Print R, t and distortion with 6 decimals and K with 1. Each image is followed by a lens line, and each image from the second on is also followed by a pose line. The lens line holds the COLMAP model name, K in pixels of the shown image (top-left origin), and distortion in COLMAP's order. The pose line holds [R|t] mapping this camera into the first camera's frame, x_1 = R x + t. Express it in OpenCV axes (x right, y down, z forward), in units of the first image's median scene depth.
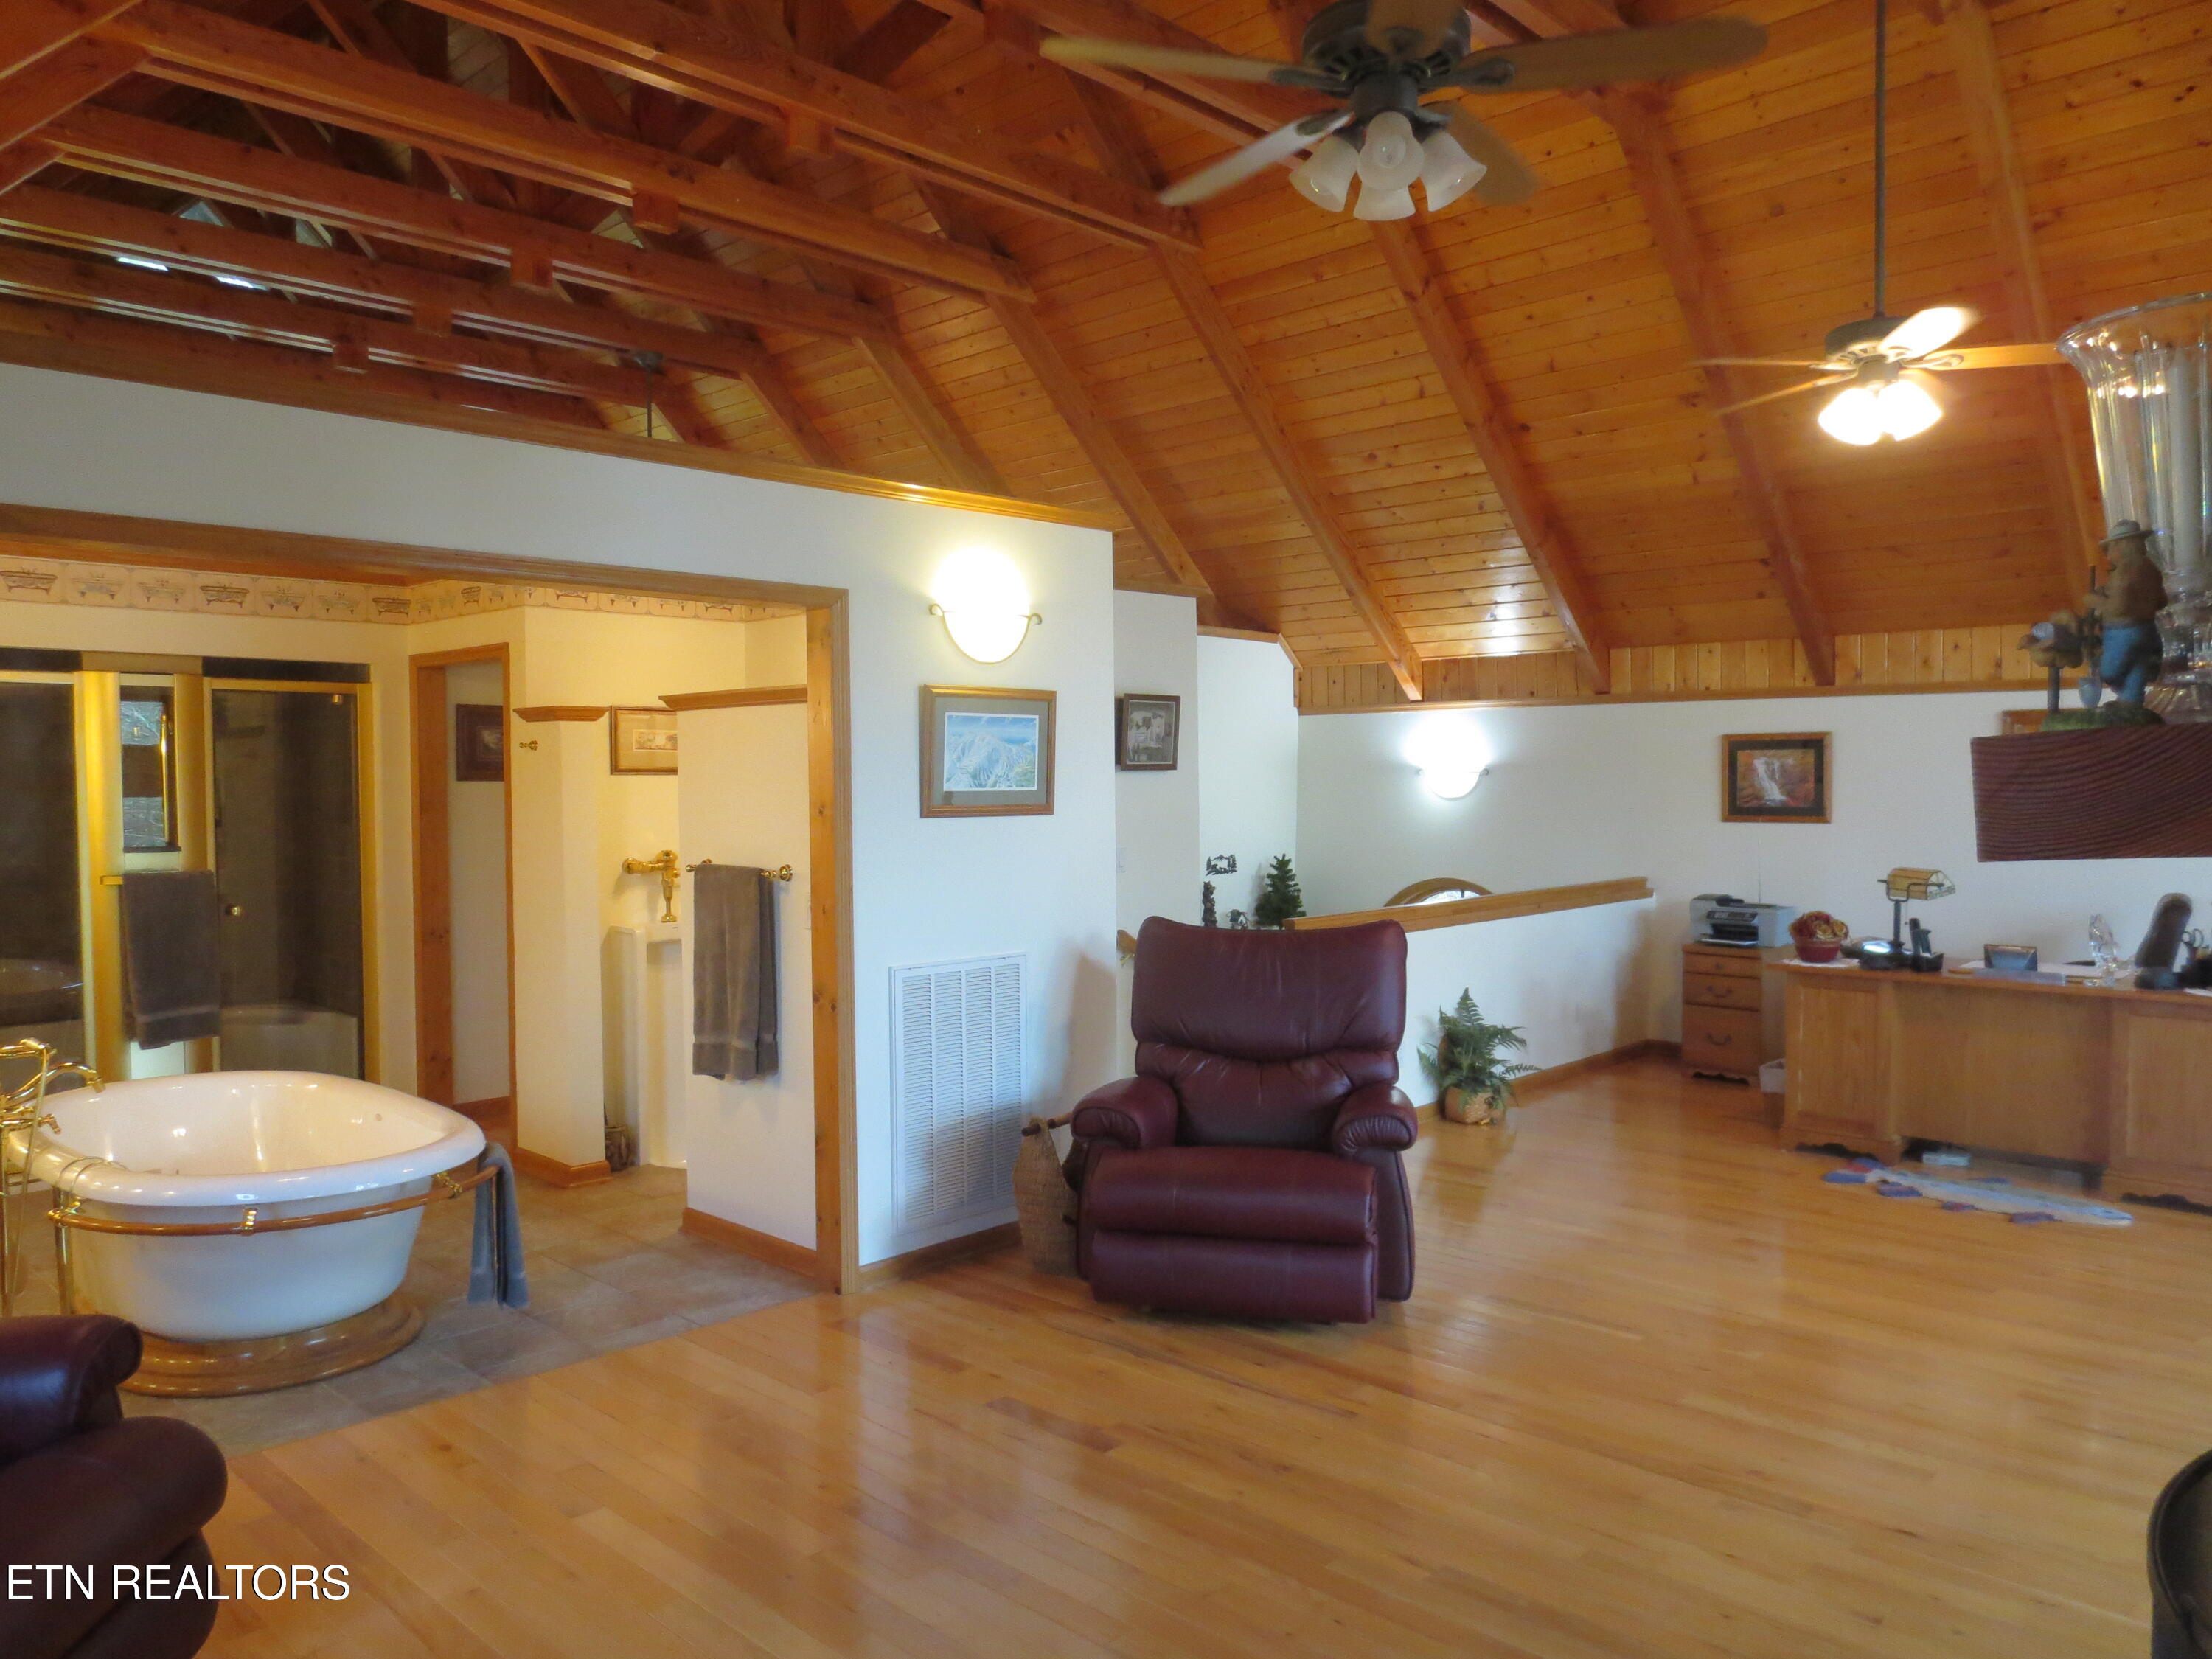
lens RADIAL K [[1565.3, 0, 1086.0], [0, 1565.3, 816.2], [0, 0, 1]] dist [-0.031154, 0.009976]
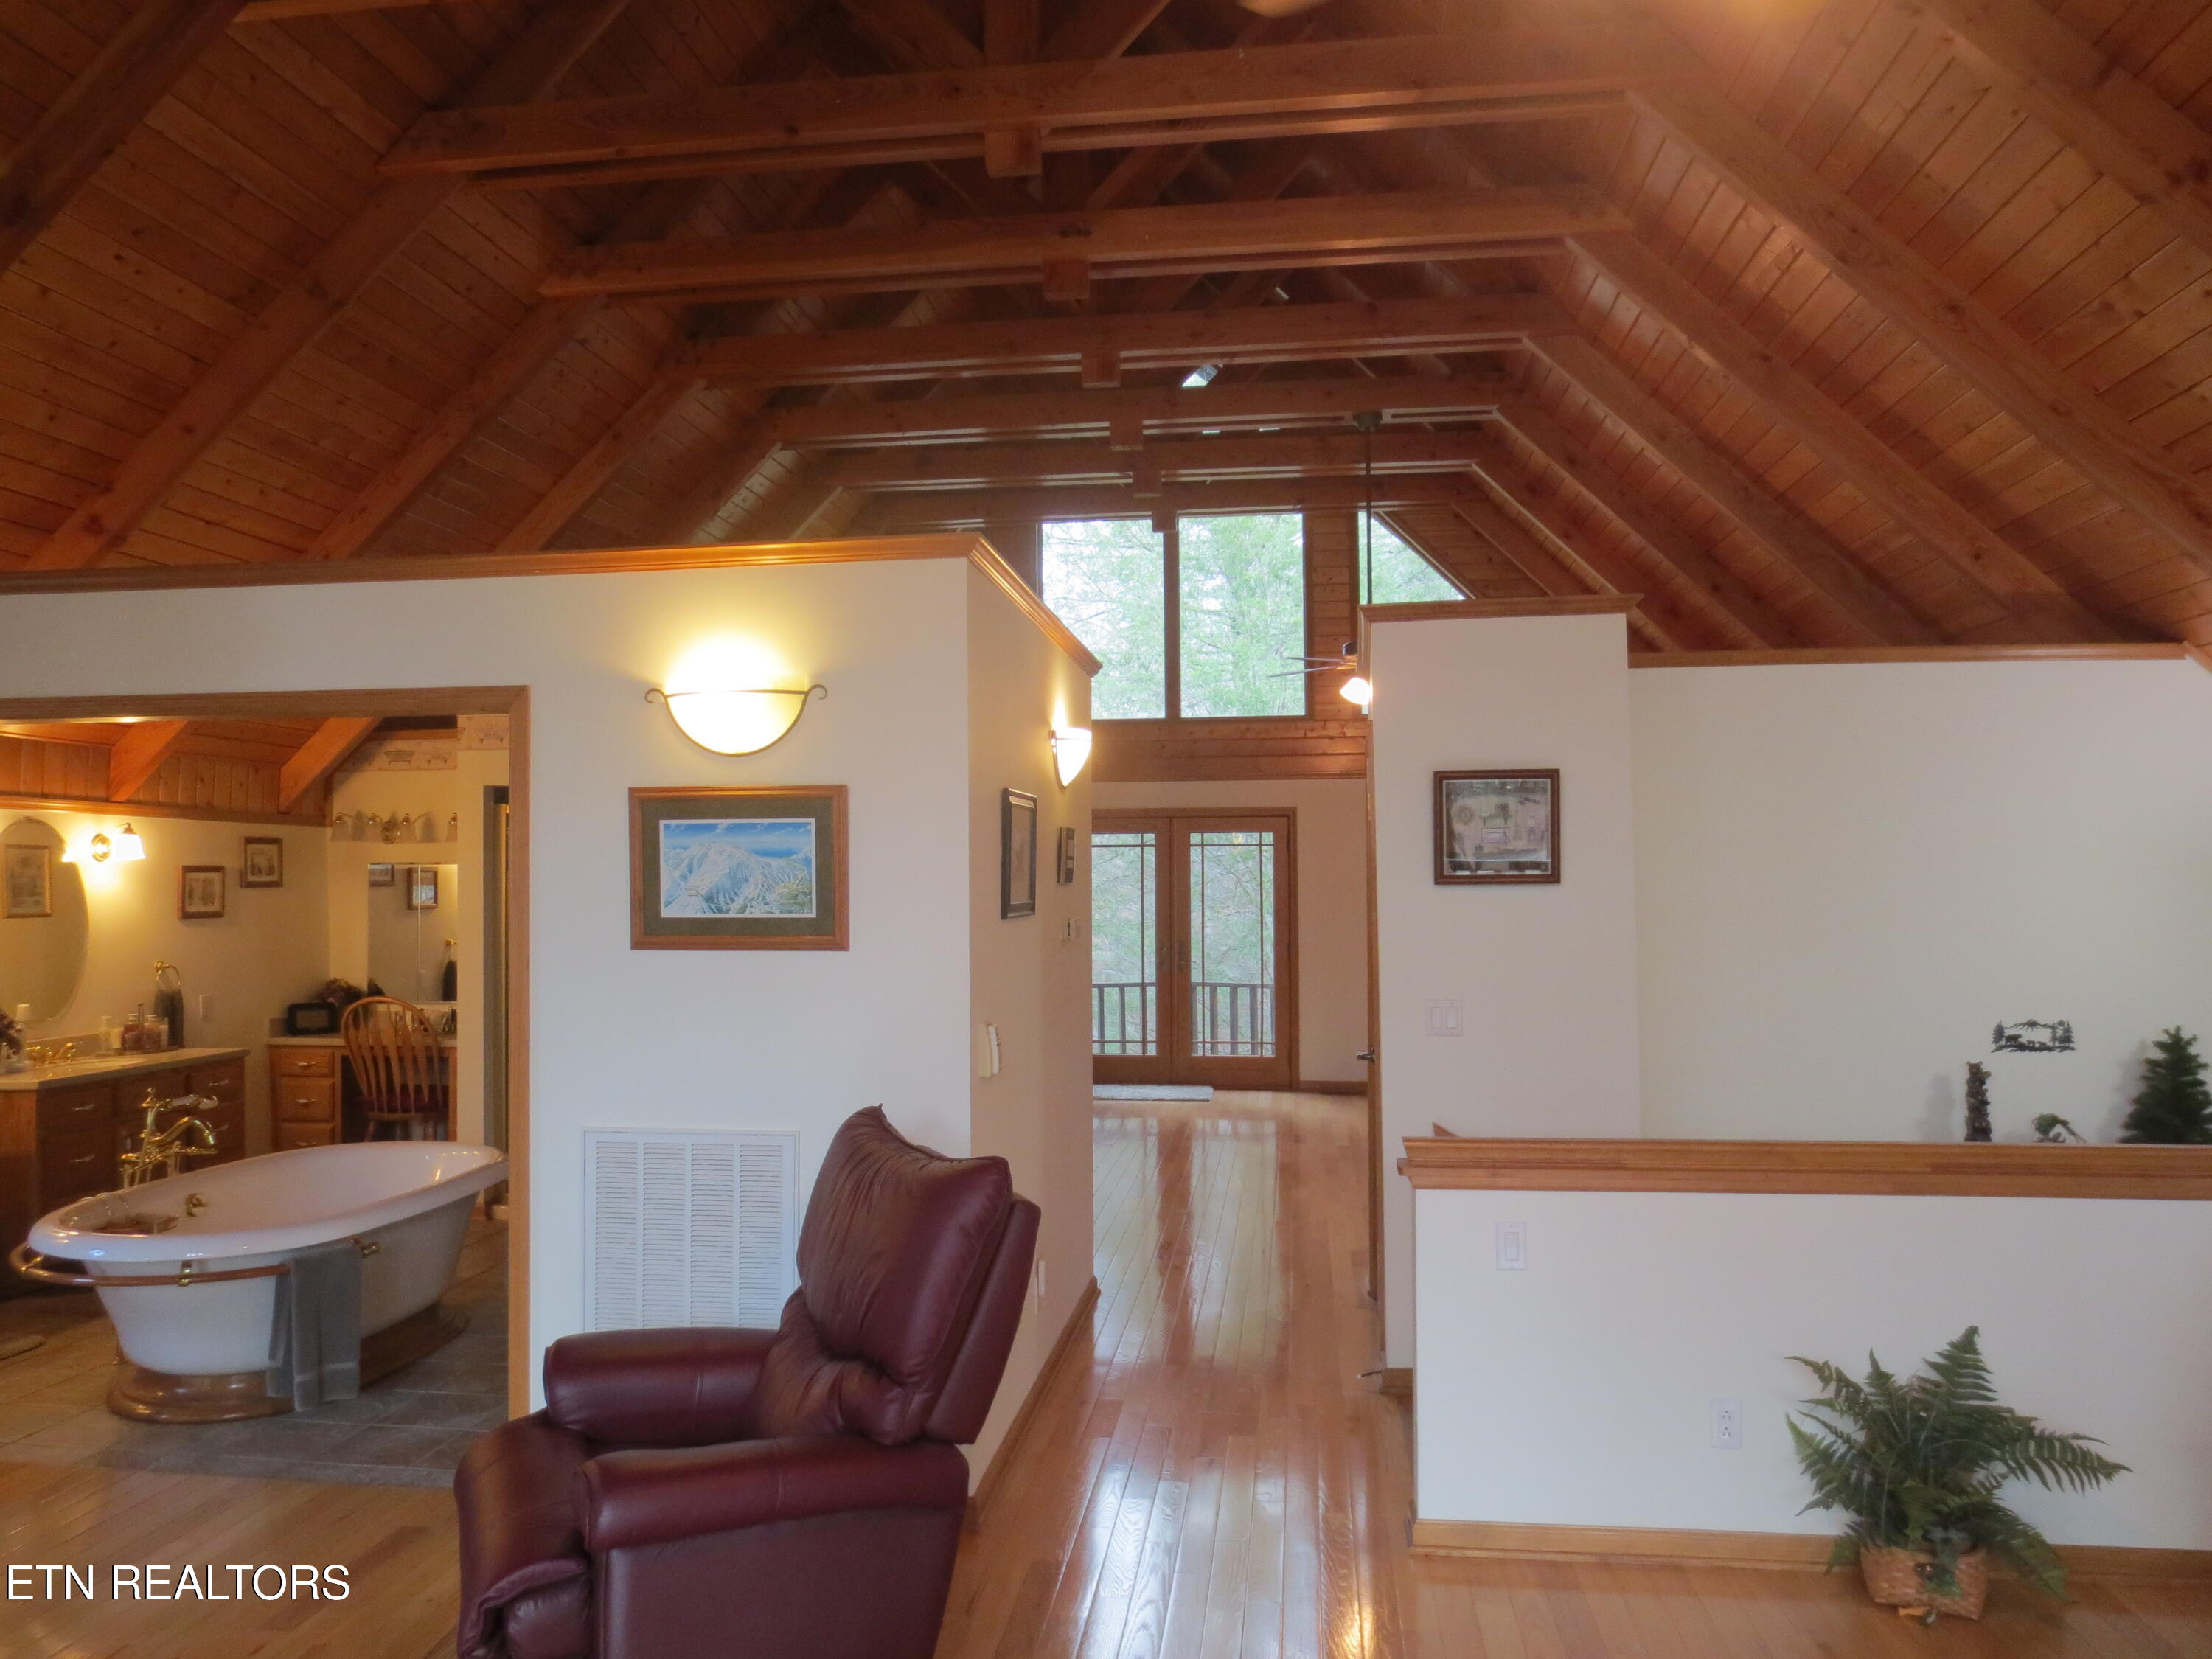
lens RADIAL K [[1565.3, 0, 1107.6], [0, 1565.3, 819.6], [0, 0, 1]] dist [-0.031154, 0.009976]
pose [[0.601744, -0.027730, -0.798207, 0.612042], [-0.020061, 0.998557, -0.049813, -0.027243], [0.798437, 0.045987, 0.600320, 0.616172]]
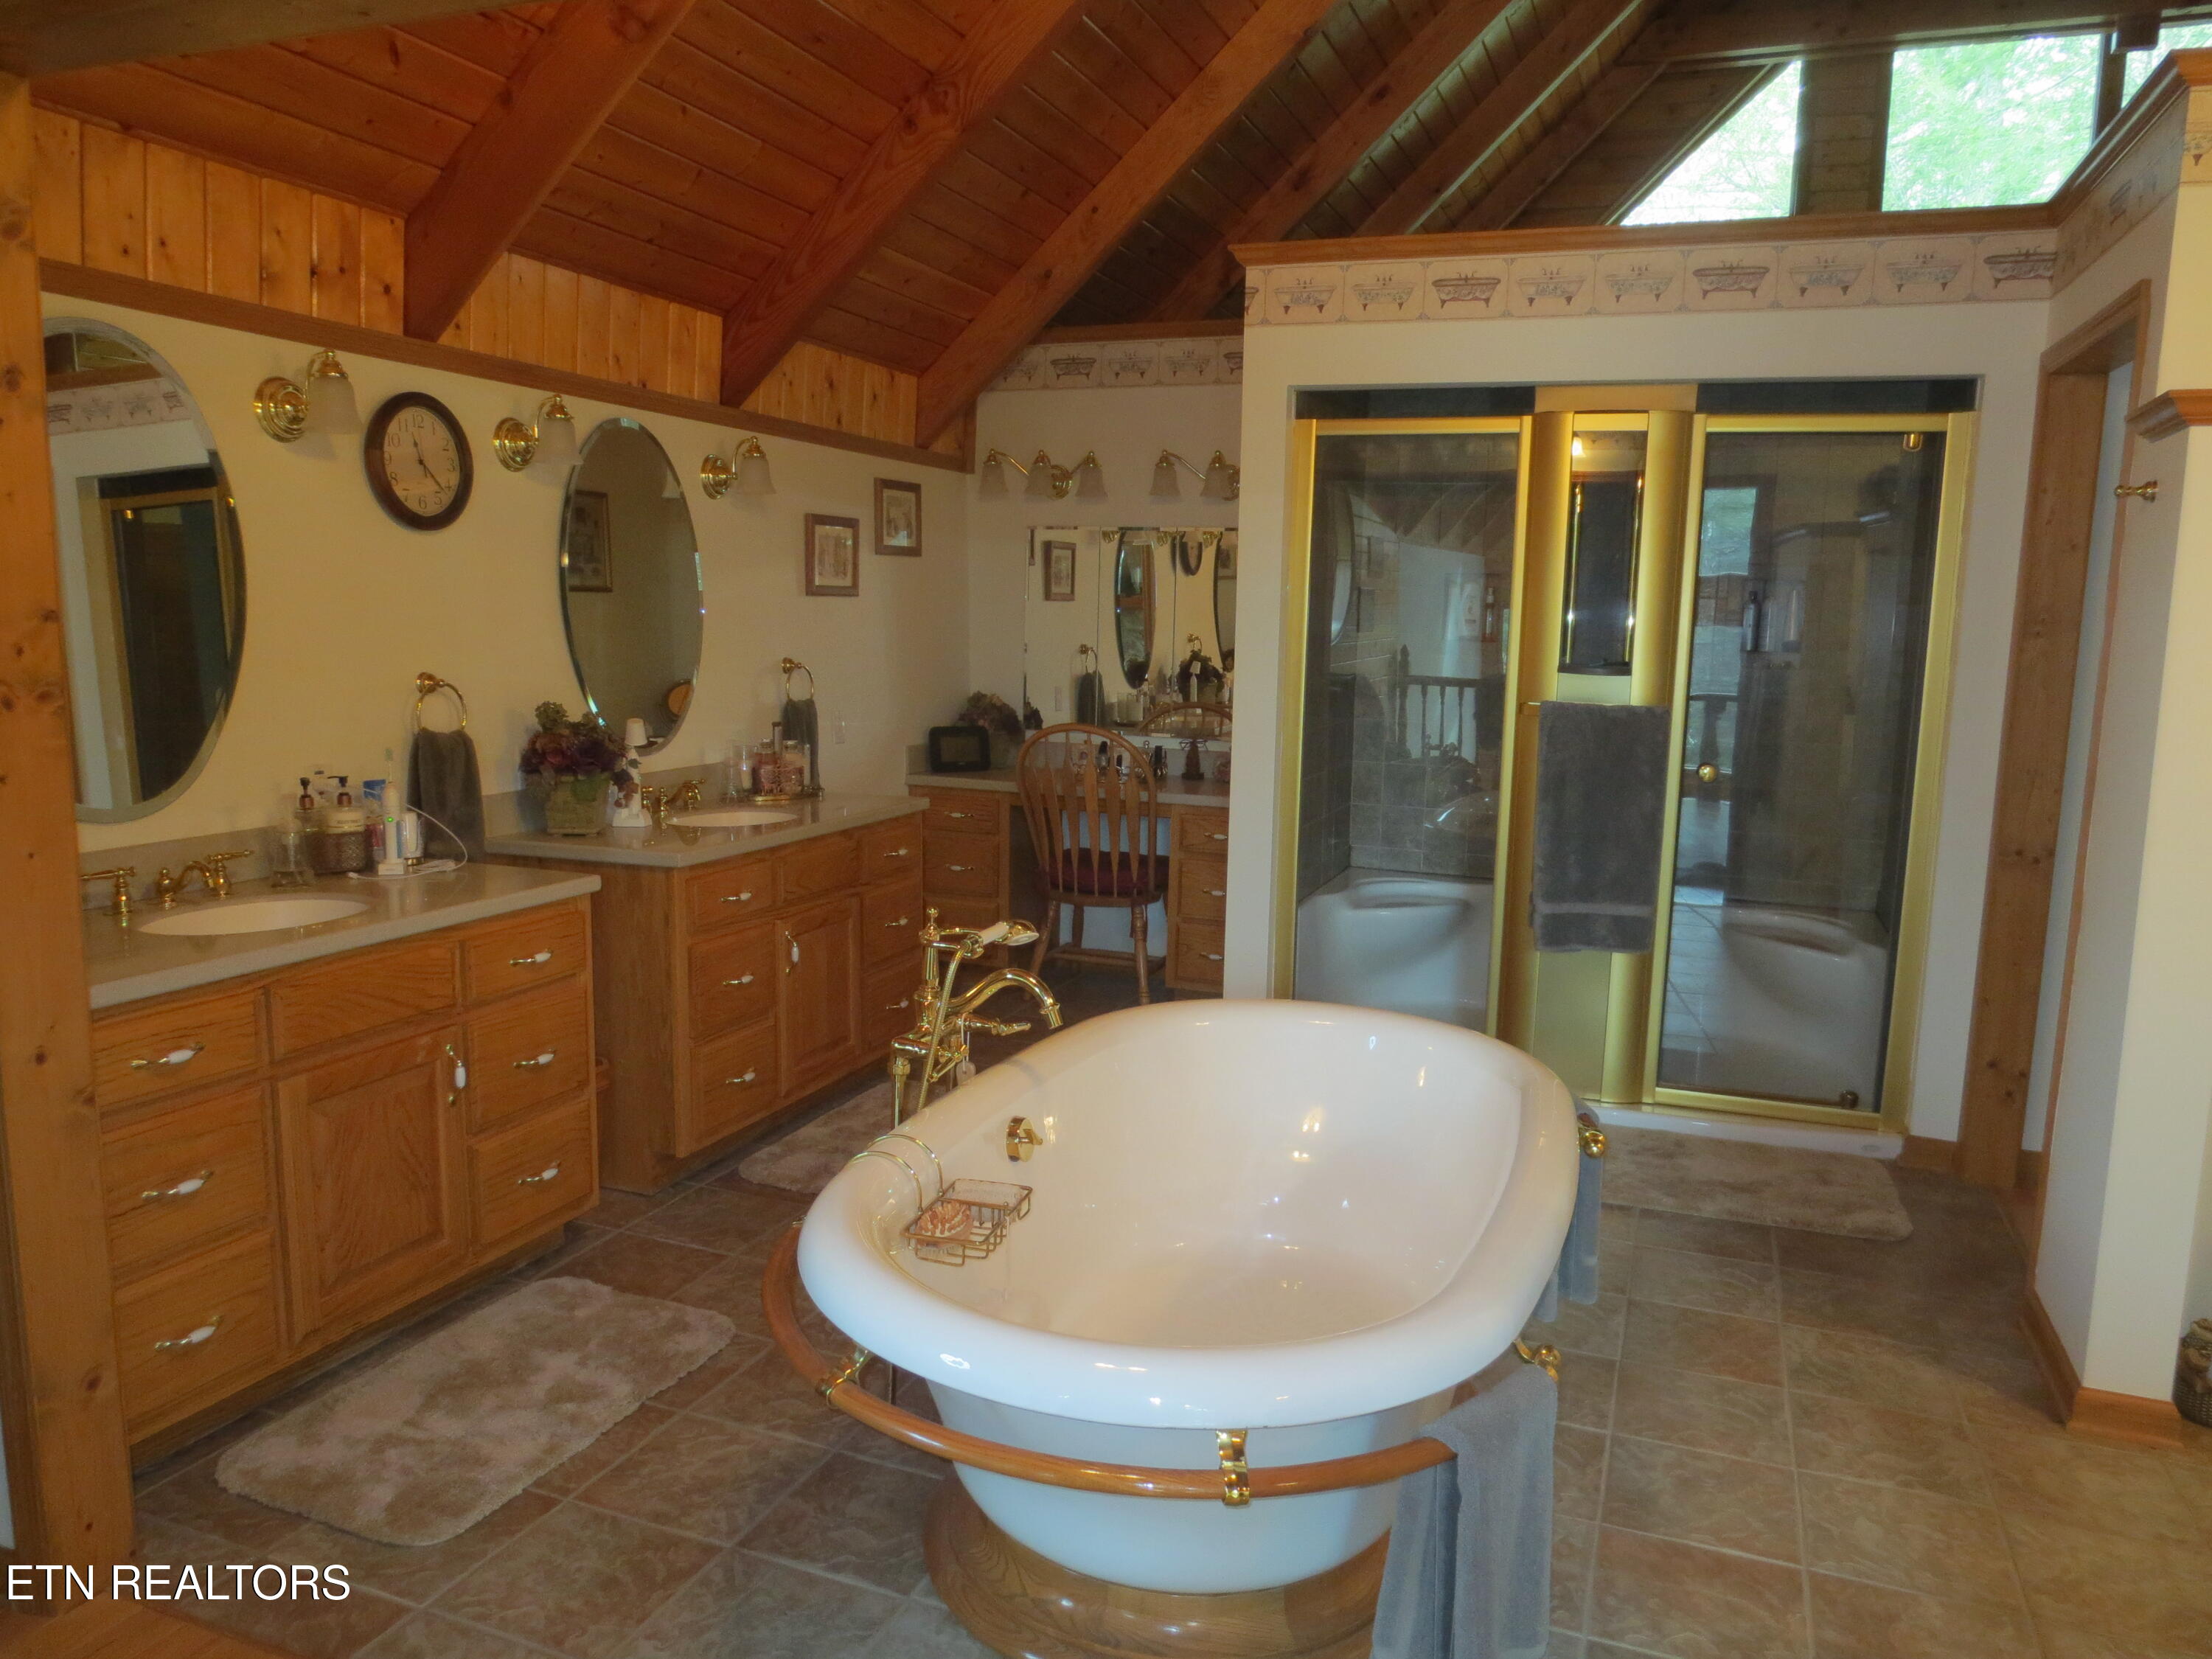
lens RADIAL K [[1565.3, 0, 1102.7], [0, 1565.3, 837.1], [0, 0, 1]] dist [-0.031154, 0.009976]
pose [[0.393315, 0.151141, -0.906895, -0.047934], [-0.055614, 0.988500, 0.140622, 0.010343], [0.917720, -0.004873, 0.397198, 0.581339]]
